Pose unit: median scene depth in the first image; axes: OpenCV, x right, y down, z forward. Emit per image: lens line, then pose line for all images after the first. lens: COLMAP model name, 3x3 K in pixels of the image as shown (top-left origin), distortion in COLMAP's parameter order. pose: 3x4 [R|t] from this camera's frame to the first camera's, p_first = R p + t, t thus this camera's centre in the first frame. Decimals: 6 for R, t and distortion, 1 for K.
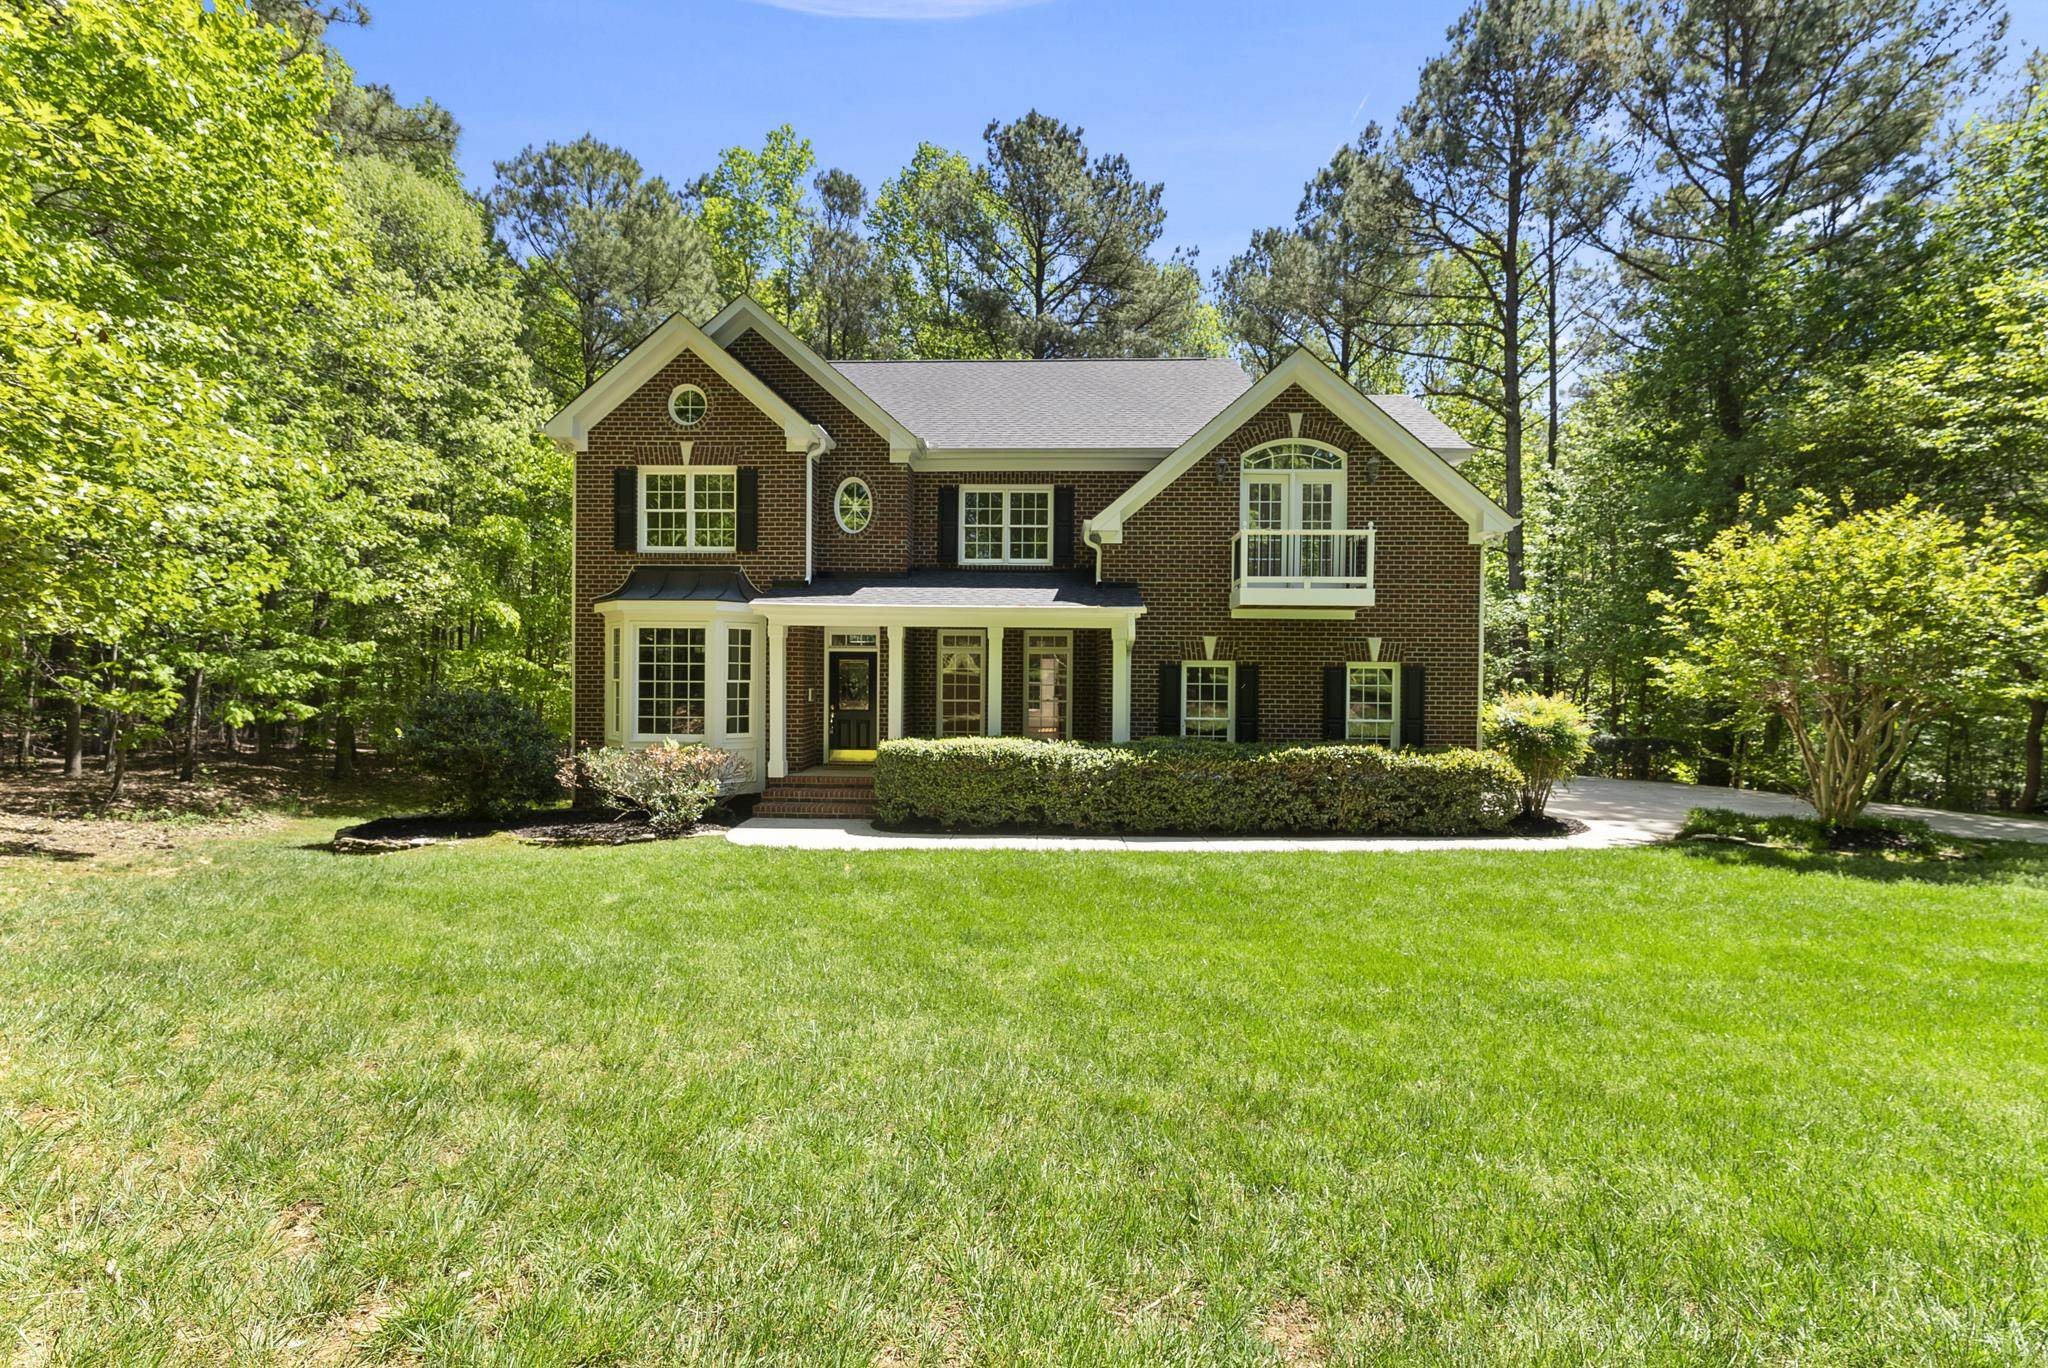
lens RADIAL K [[828.1, 0, 1022.3], [0, 828.1, 667.3], [0, 0, 1]] dist [0.000884, 0.000057]
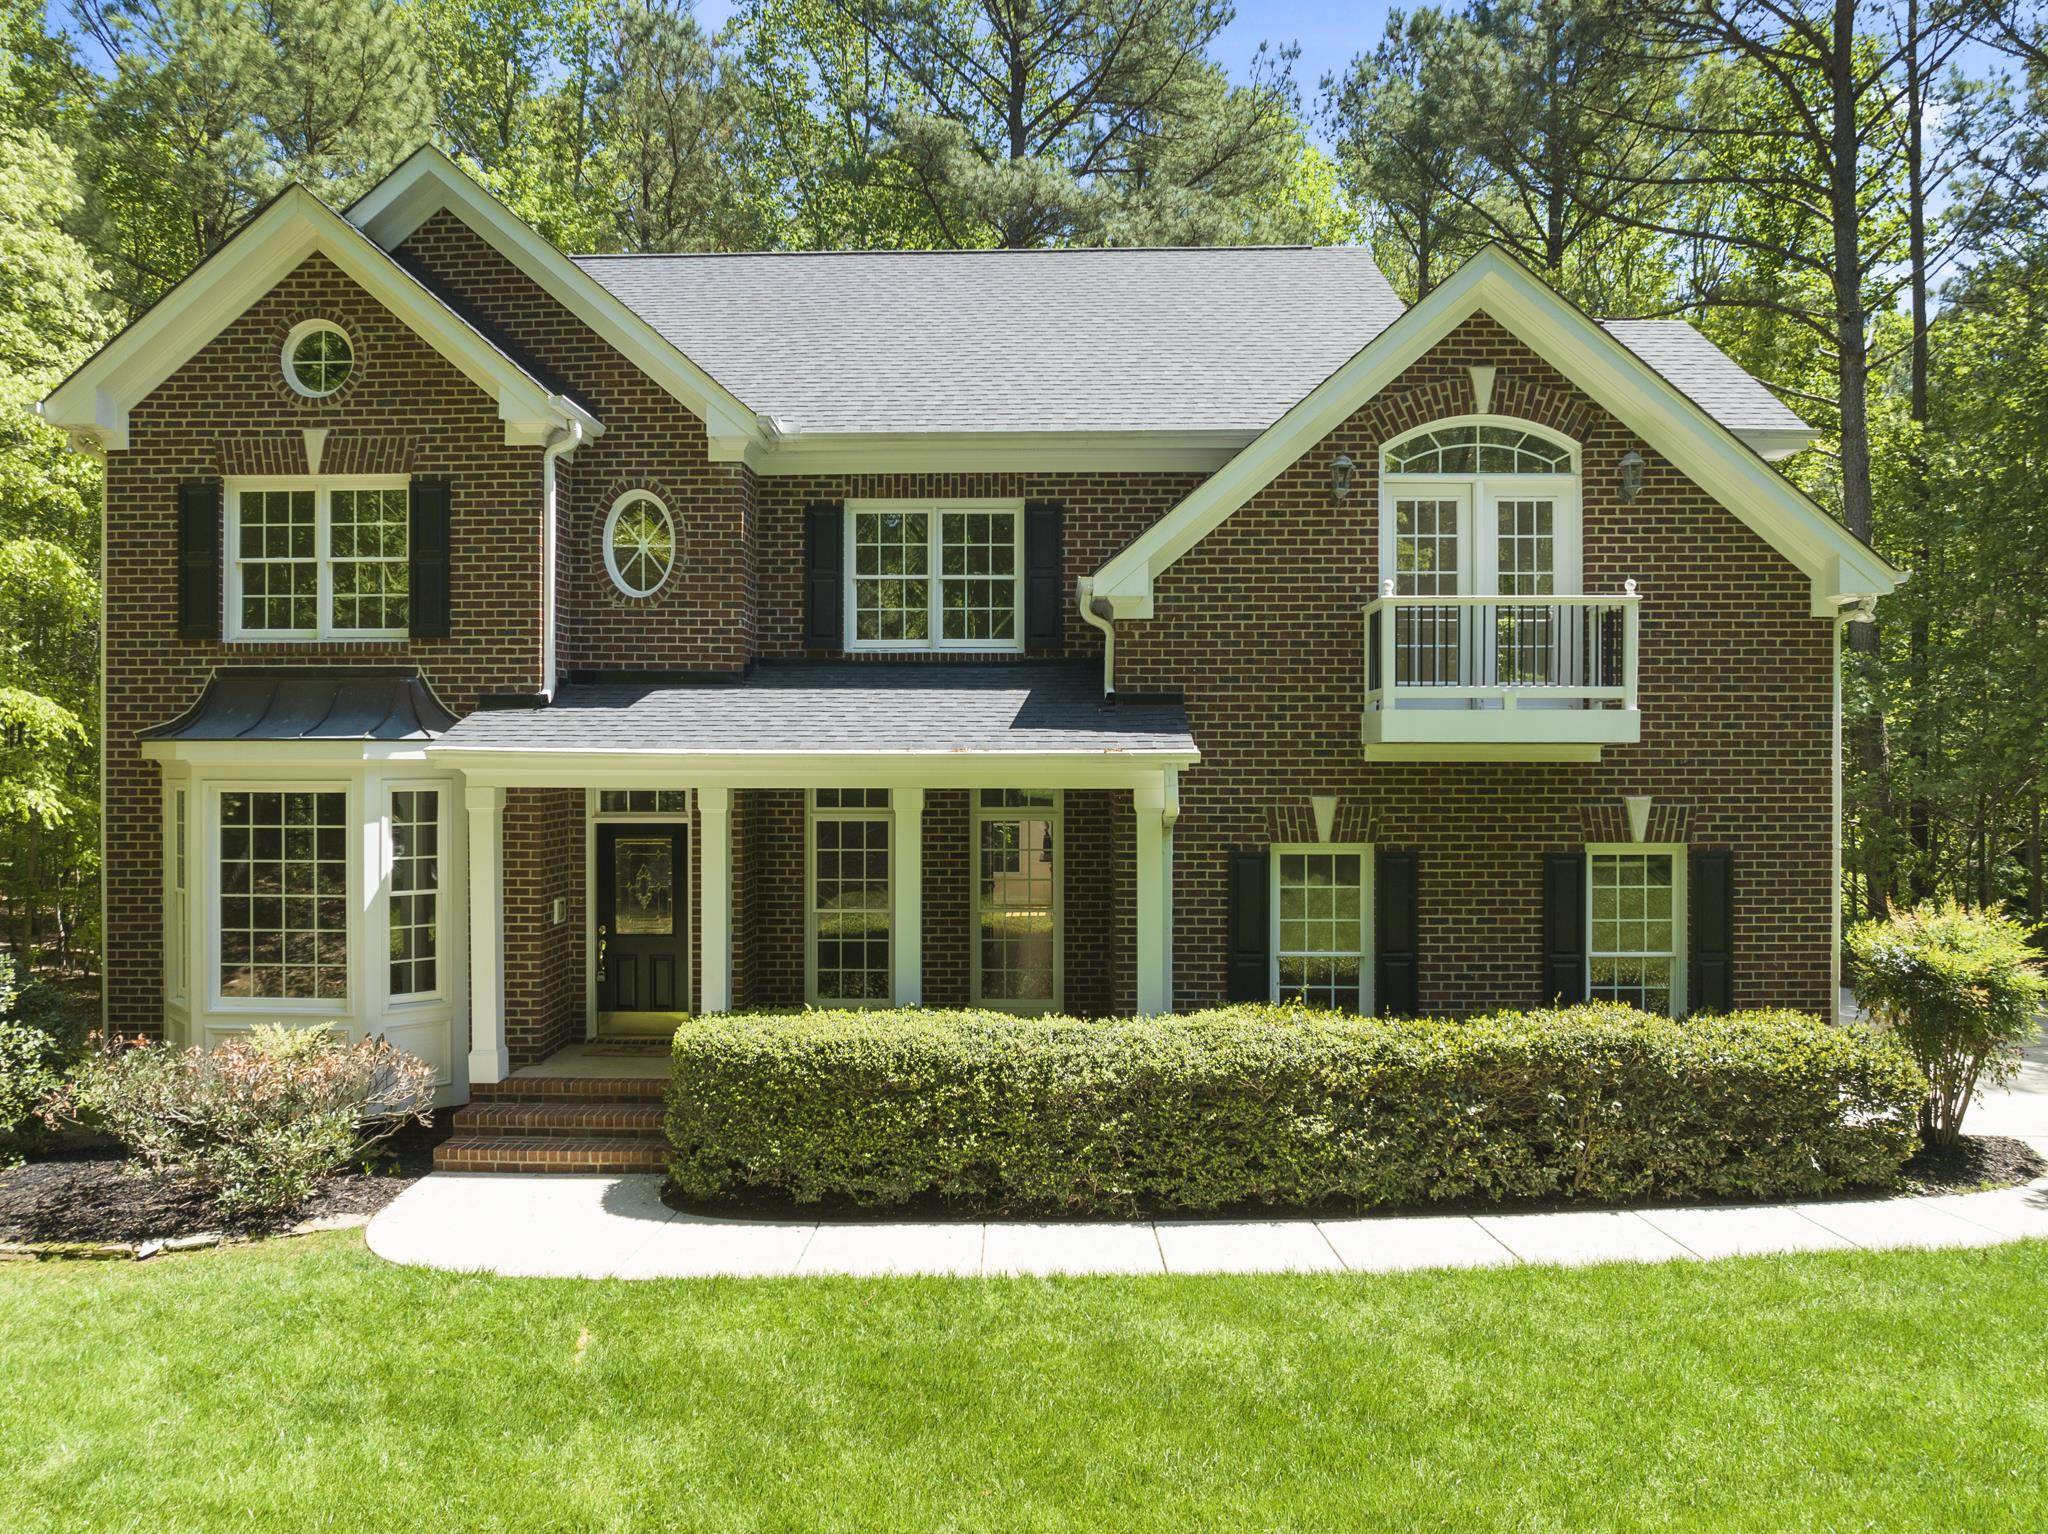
lens RADIAL K [[1419.0, 0, 1023.0], [0, 1419.0, 739.5], [0, 0, 1]] dist [-0.039500, 0.024736]
pose [[0.999883, -0.009306, 0.012109, 0.026762], [0.009371, 0.999942, -0.005343, -0.068102], [-0.012058, 0.005456, 0.999912, 0.112413]]
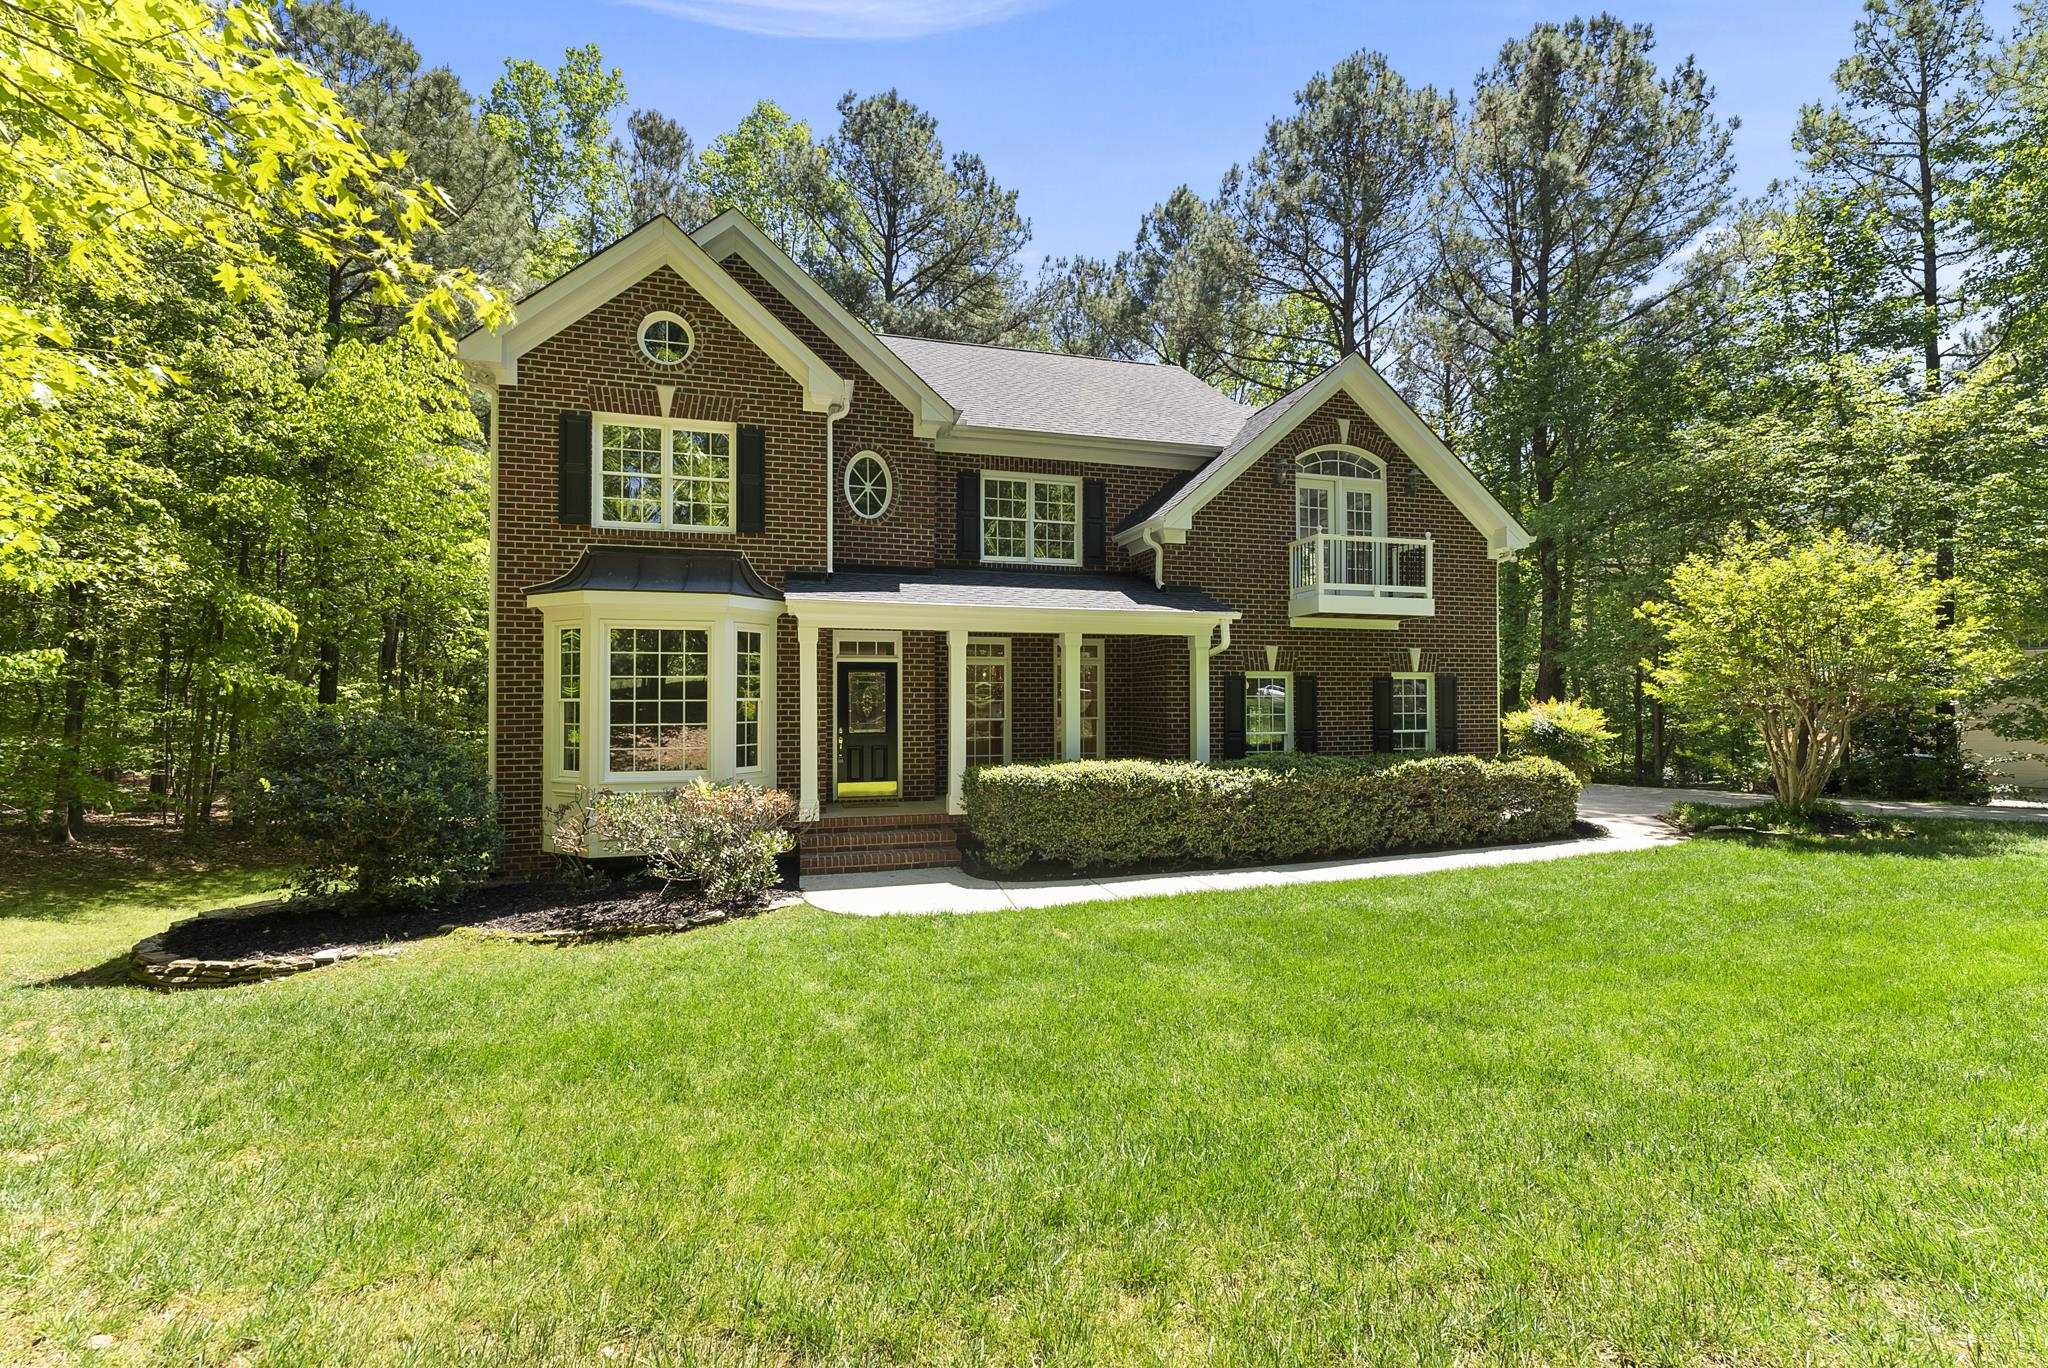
lens RADIAL K [[829.9, 0, 1022.3], [0, 829.9, 671.7], [0, 0, 1]] dist [-0.001320, -0.000094]
pose [[0.953269, -0.002673, 0.302111, -0.321891], [0.007840, 0.999843, -0.015891, 0.005129], [-0.302021, 0.017517, 0.953140, 0.176951]]
